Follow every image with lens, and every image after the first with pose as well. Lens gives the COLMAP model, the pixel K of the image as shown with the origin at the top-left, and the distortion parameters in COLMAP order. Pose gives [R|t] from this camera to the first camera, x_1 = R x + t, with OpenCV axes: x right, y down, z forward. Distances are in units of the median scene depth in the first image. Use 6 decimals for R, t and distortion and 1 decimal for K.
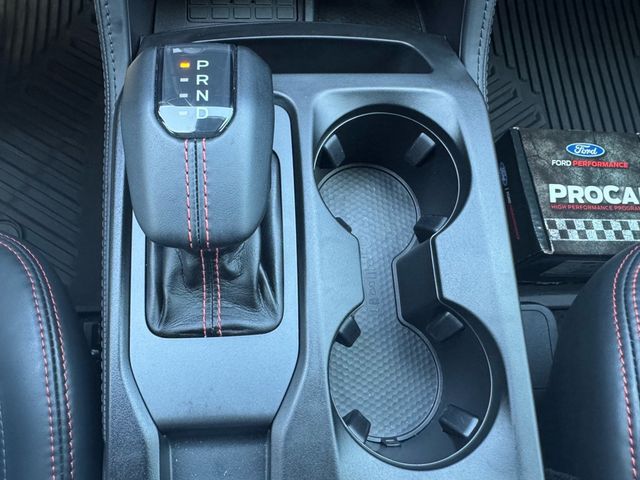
lens RADIAL K [[482.5, 0, 287.6], [0, 482.5, 240.9], [0, 0, 1]] dist [-0.007571, -0.001920]
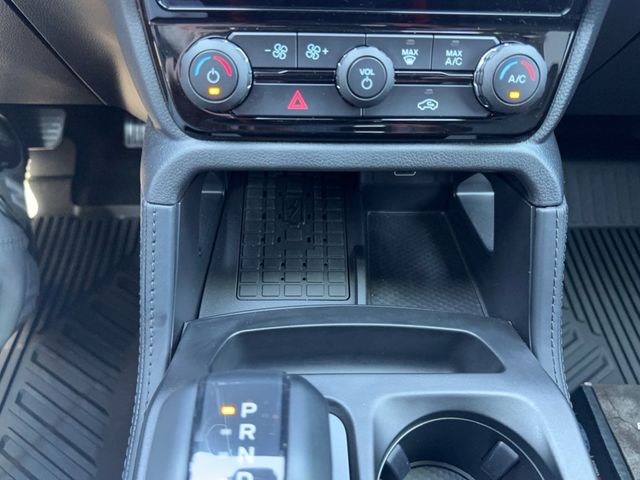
lens RADIAL K [[516.3, 0, 320.3], [0, 516.3, 259.0], [0, 0, 1]] dist [-0.004187, -0.039520]
pose [[0.999722, 0.001362, -0.023535, -0.017071], [-0.010825, 0.913370, -0.406987, -0.139786], [0.020942, 0.407128, 0.913131, 0.036784]]
